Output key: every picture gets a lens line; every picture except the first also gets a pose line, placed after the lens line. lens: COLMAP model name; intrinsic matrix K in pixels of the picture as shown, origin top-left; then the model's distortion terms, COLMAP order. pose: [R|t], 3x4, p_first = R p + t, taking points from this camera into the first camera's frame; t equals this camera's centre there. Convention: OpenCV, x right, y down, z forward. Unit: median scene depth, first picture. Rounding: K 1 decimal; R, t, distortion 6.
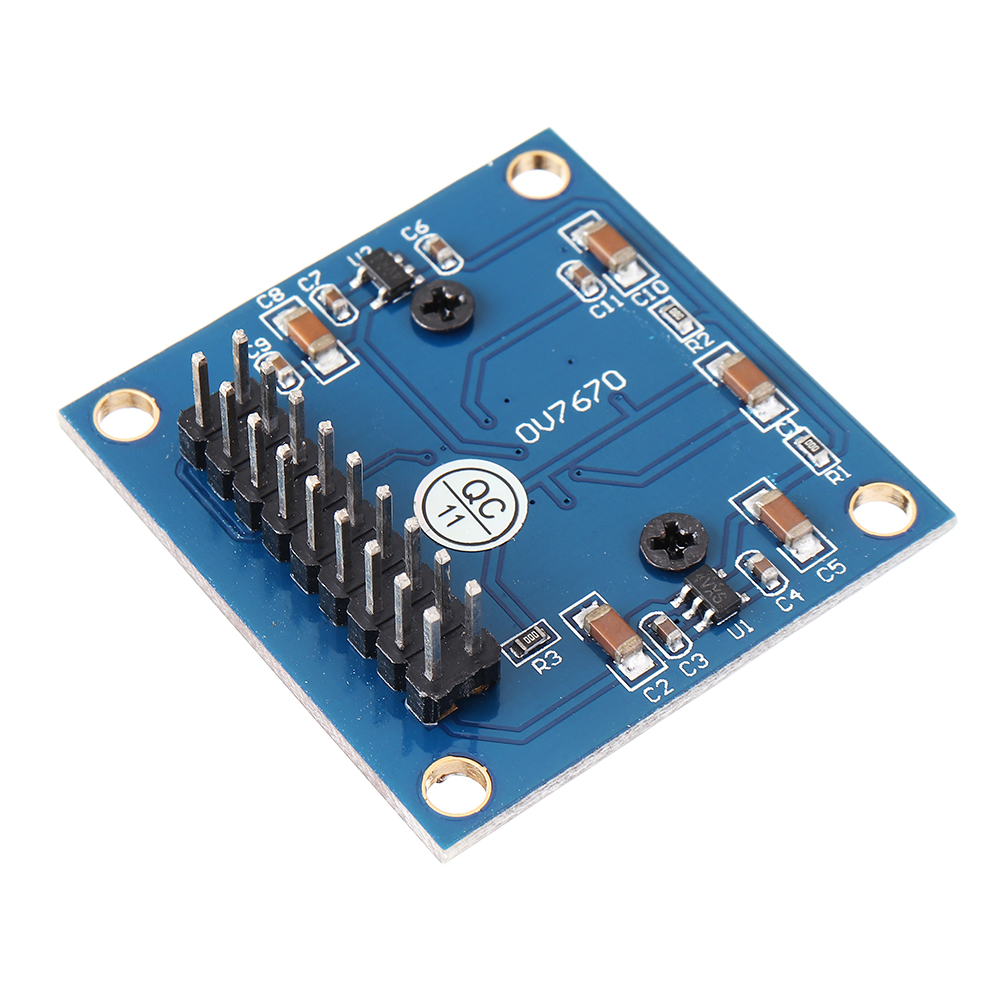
lens RADIAL K [[3803.5, 0, 500.0], [0, 3803.5, 500.0], [0, 0, 1]] dist [0.023450, 2.614401]
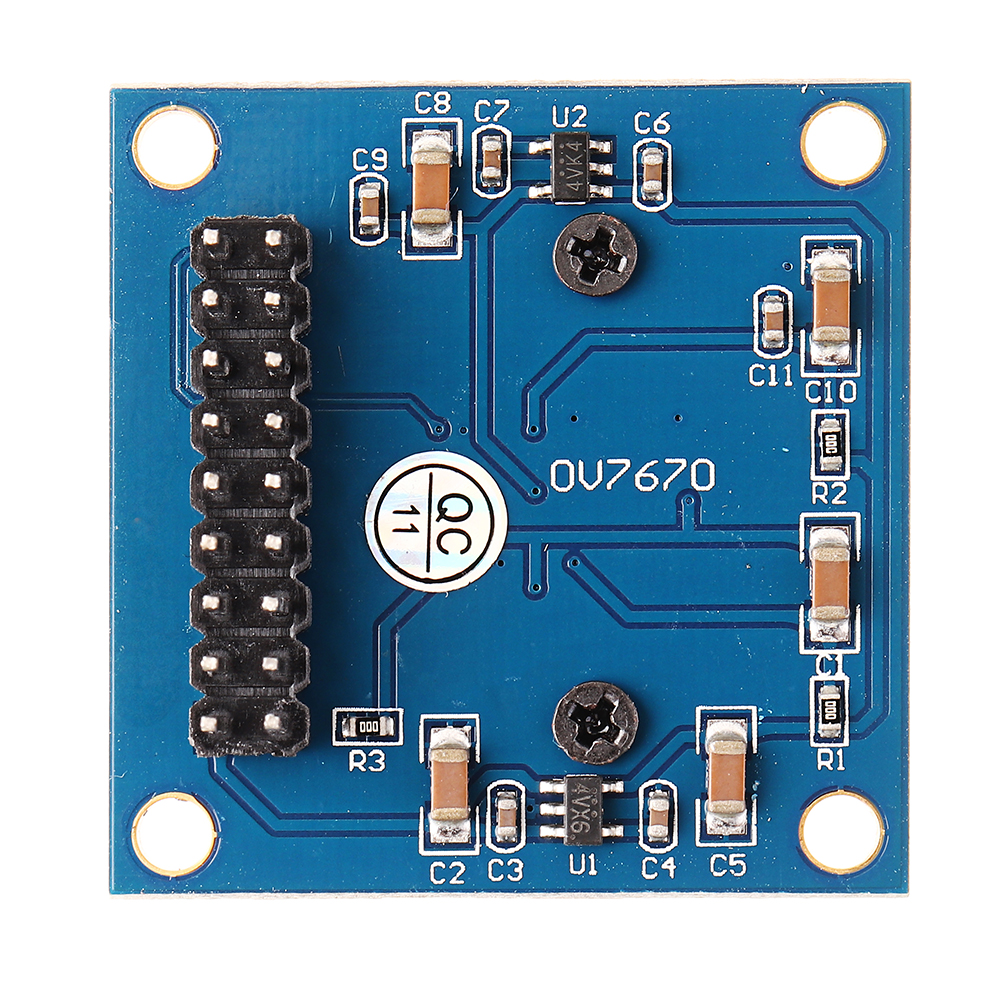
lens RADIAL K [[3803.5, 0, 500.0], [0, 3803.5, 500.0], [0, 0, 1]] dist [0.023450, 2.614401]
pose [[0.788047, 0.615564, 0.007887, -0.006167], [-0.487877, 0.616665, 0.617819, -0.501215], [0.375444, -0.490719, 0.786281, 0.369610]]
